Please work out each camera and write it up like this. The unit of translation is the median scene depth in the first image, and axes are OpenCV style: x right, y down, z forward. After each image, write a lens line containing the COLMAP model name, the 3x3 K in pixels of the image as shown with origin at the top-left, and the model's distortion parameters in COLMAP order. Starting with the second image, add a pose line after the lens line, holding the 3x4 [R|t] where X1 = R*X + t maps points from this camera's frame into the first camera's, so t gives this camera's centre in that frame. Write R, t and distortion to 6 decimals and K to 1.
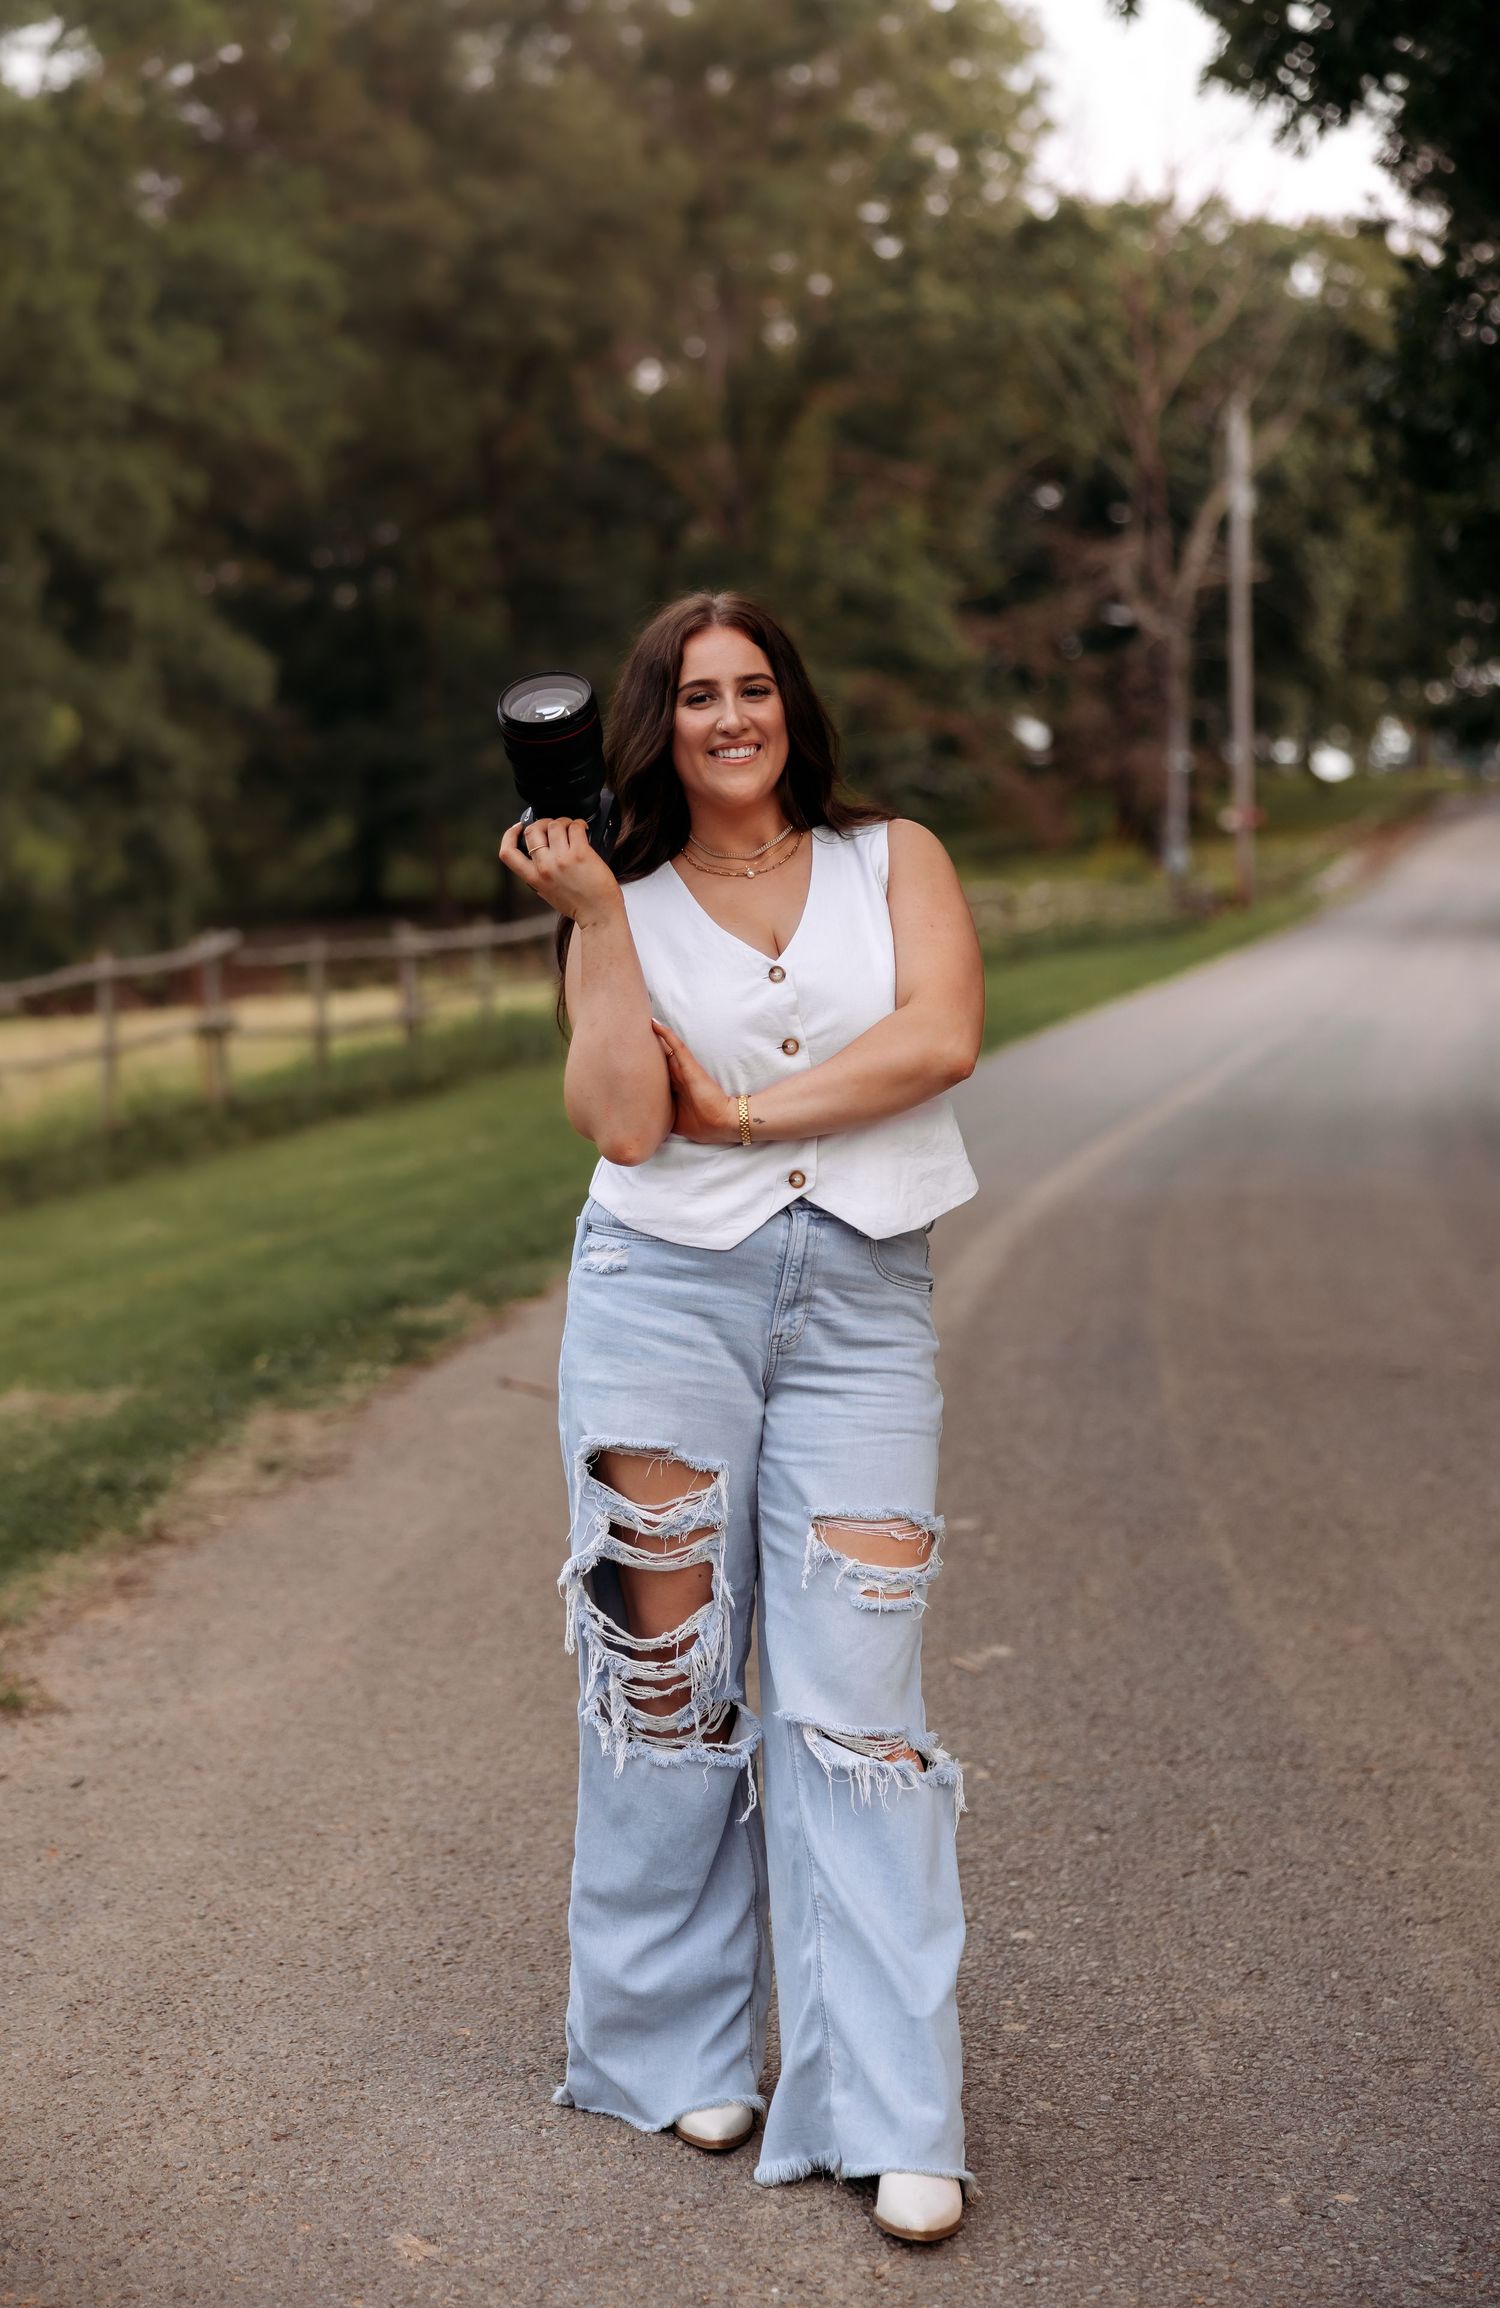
lens RADIAL K [[3828.1, 0, 711.7], [0, 3828.1, 1098.0], [0, 0, 1]] dist [-0.004563, 0.015525]
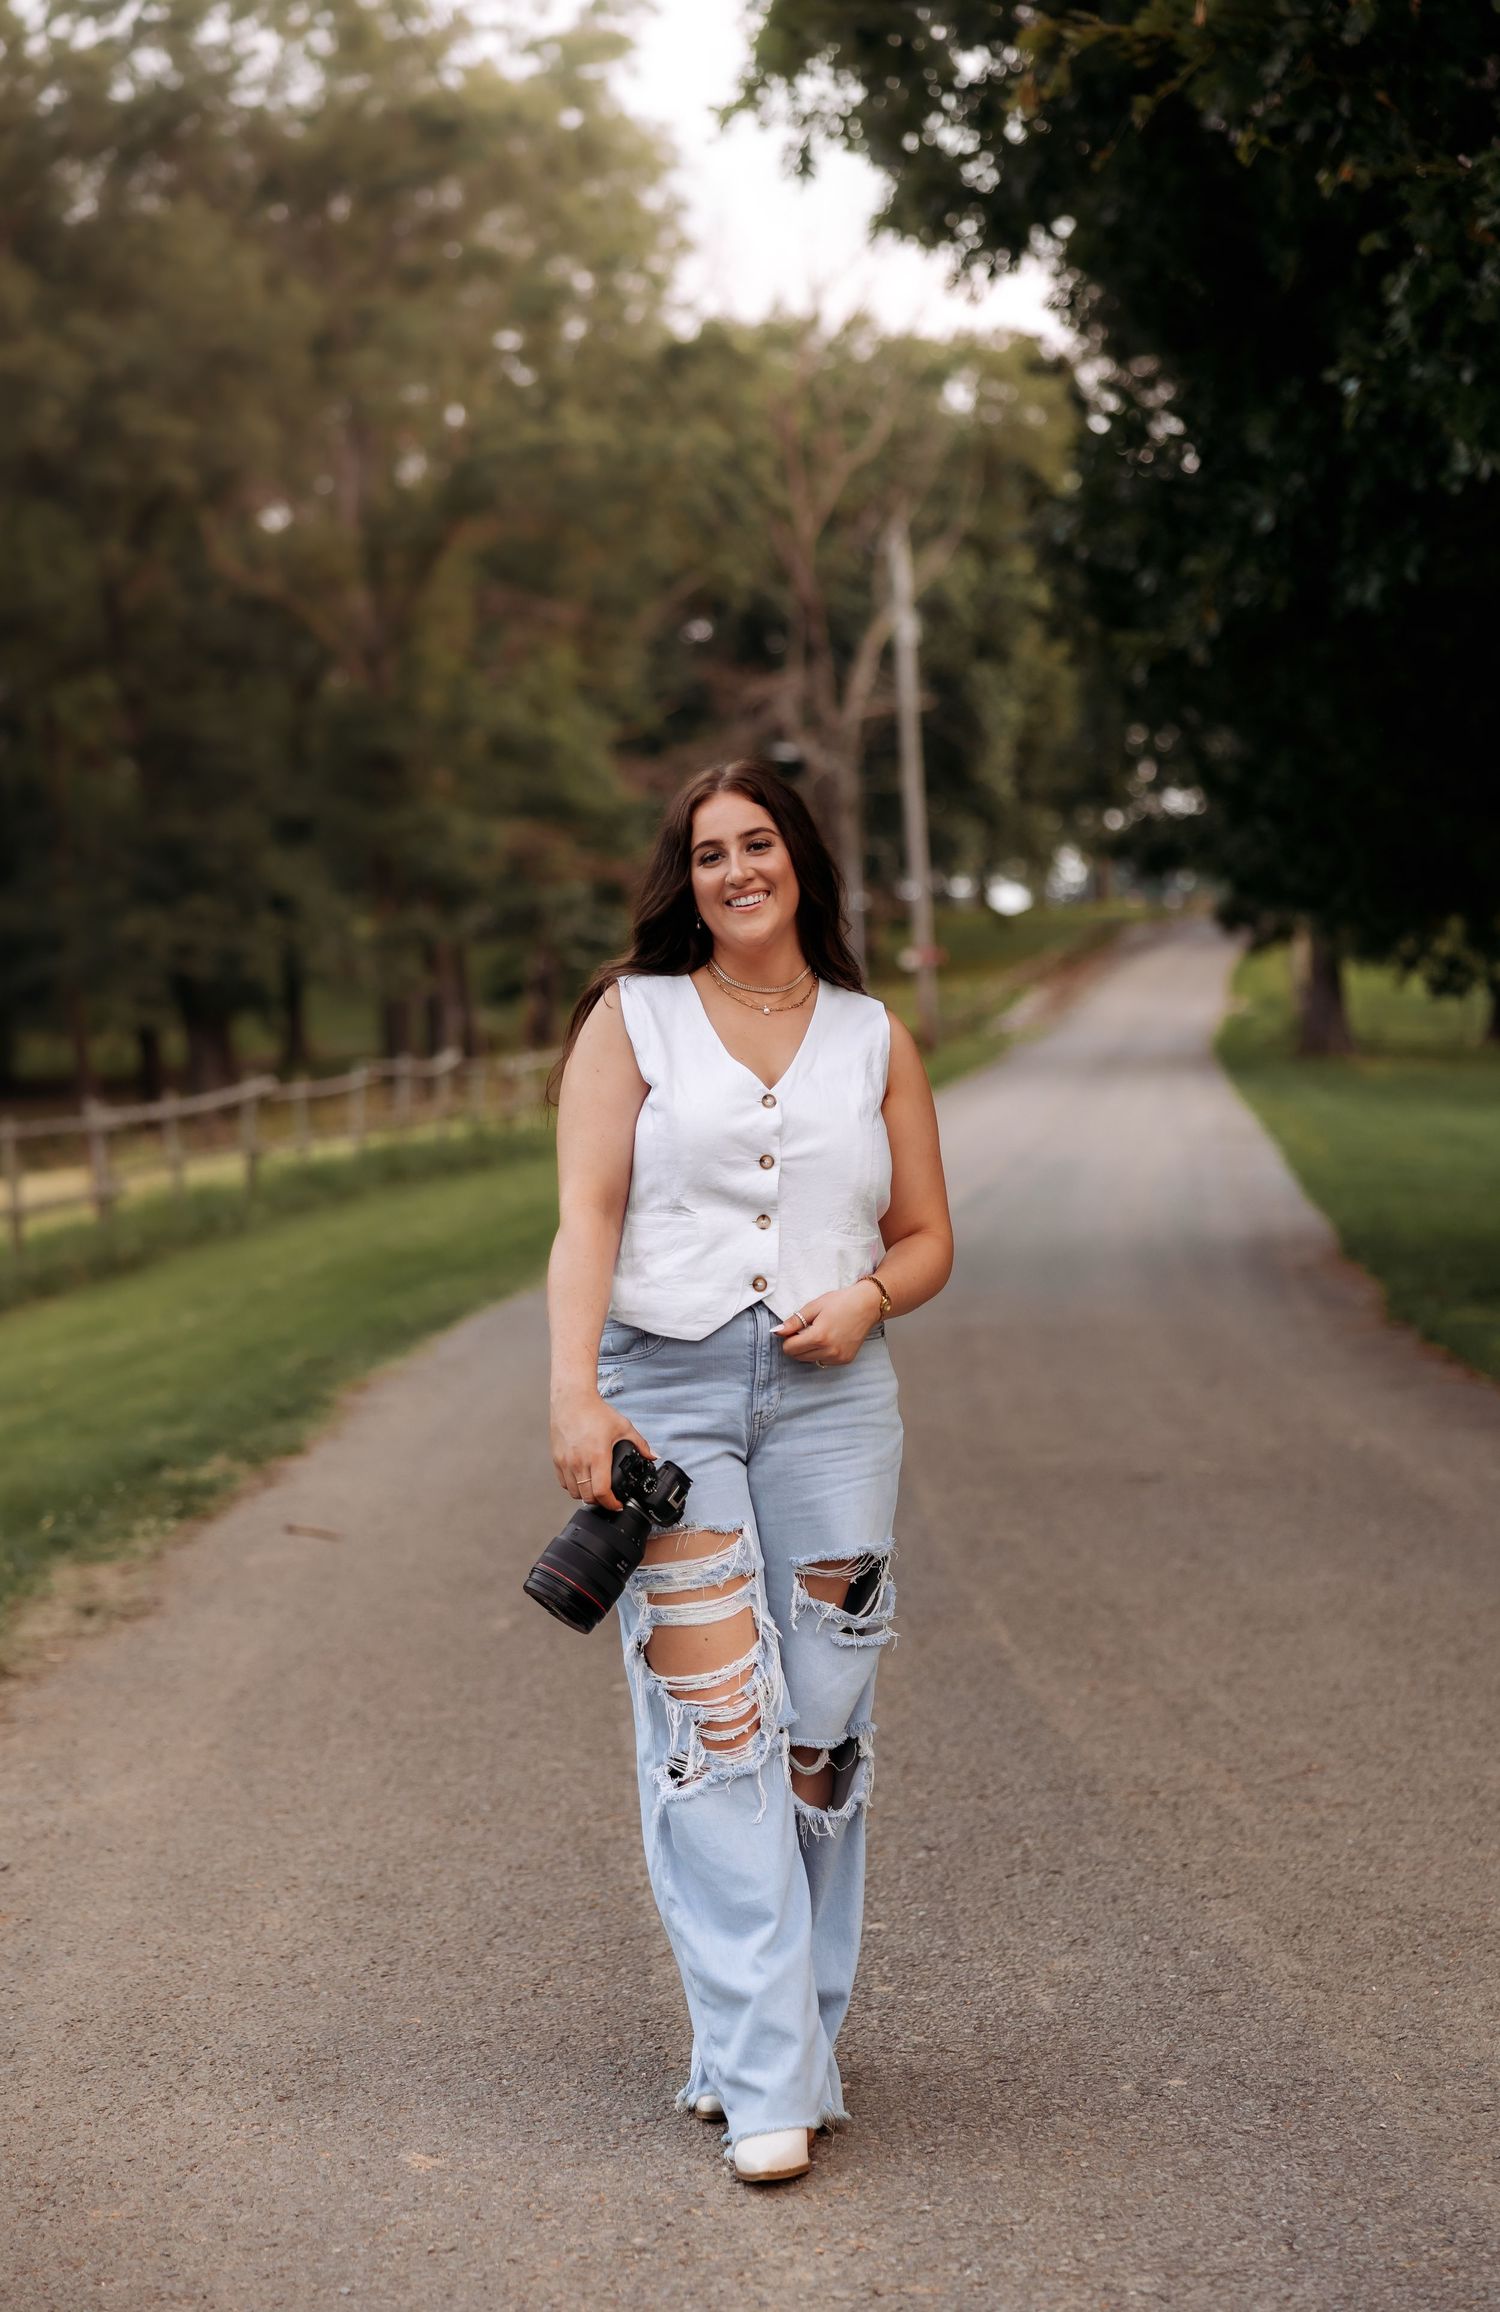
lens RADIAL K [[4117.5, 0, 750.0], [0, 4117.5, 1156.0], [0, 0, 1]] dist [-0.026285, 0.088038]
pose [[0.994378, -0.044116, 0.096258, -0.041102], [0.046842, 0.998558, -0.026244, 0.010978], [-0.094961, 0.030605, 0.995010, -0.148598]]
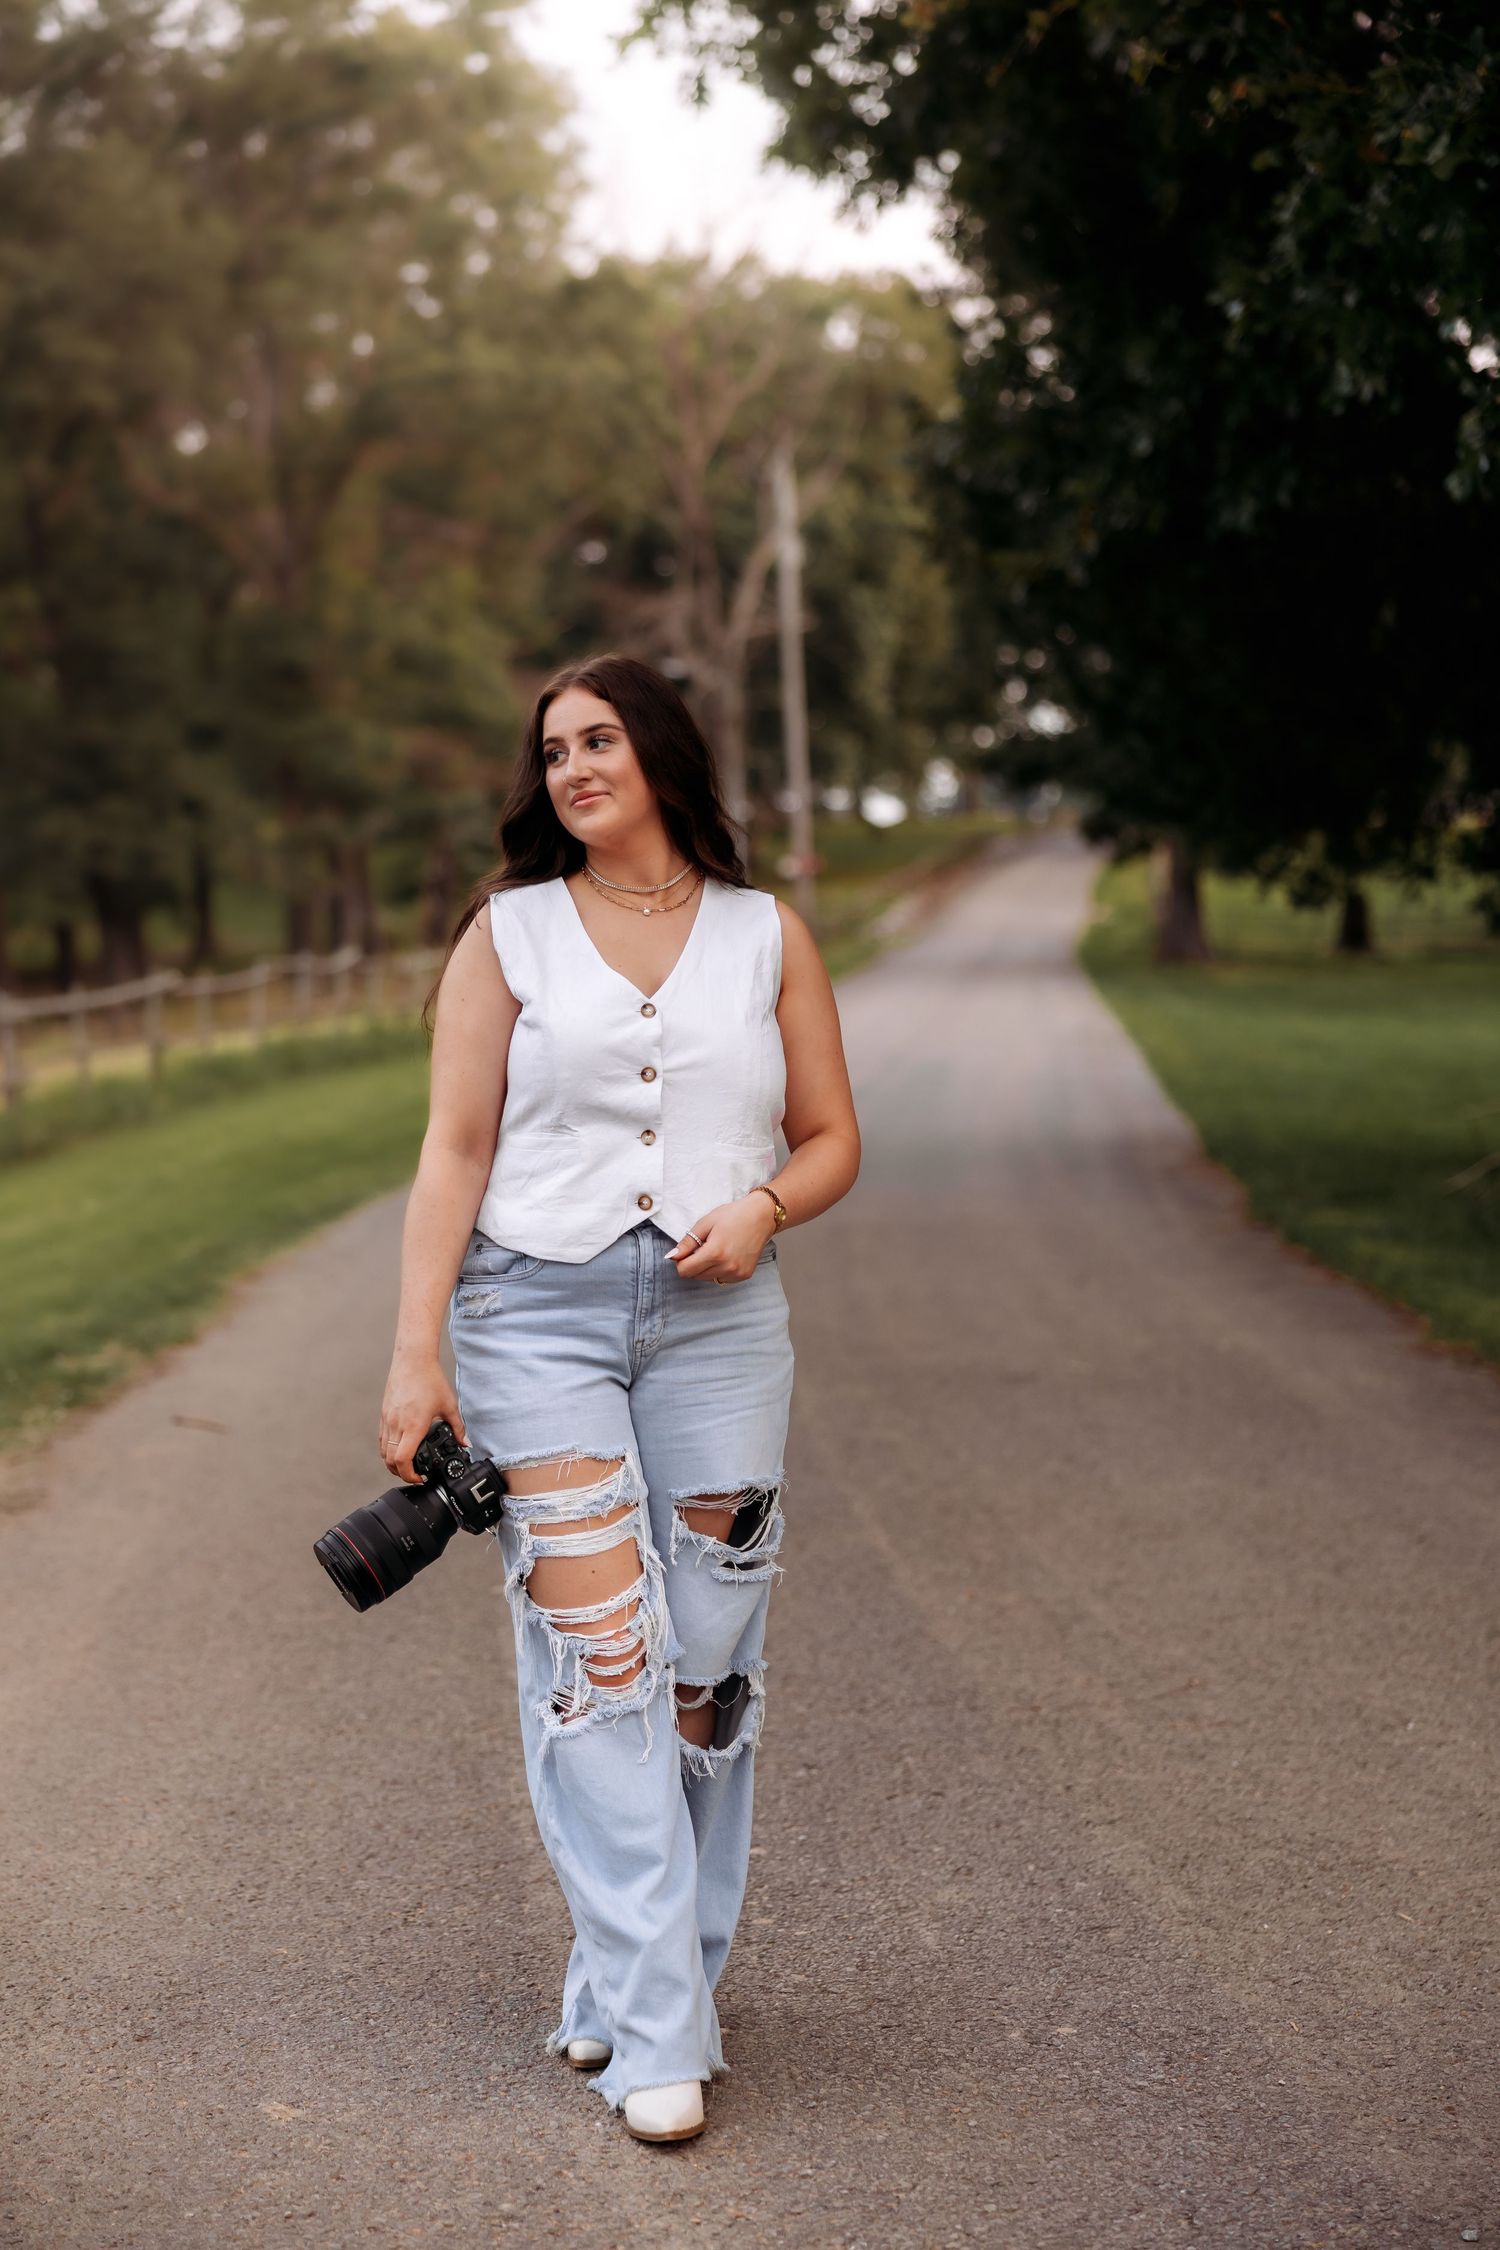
lens RADIAL K [[3877.3, 0, 681.2], [0, 3877.3, 1068.7], [0, 0, 1]] dist [-0.018951, 0.026077]
pose [[0.993610, -0.032744, 0.108015, -0.035517], [0.035220, 0.999157, -0.021096, 0.006774], [-0.107233, 0.024766, 0.993925, -0.088883]]
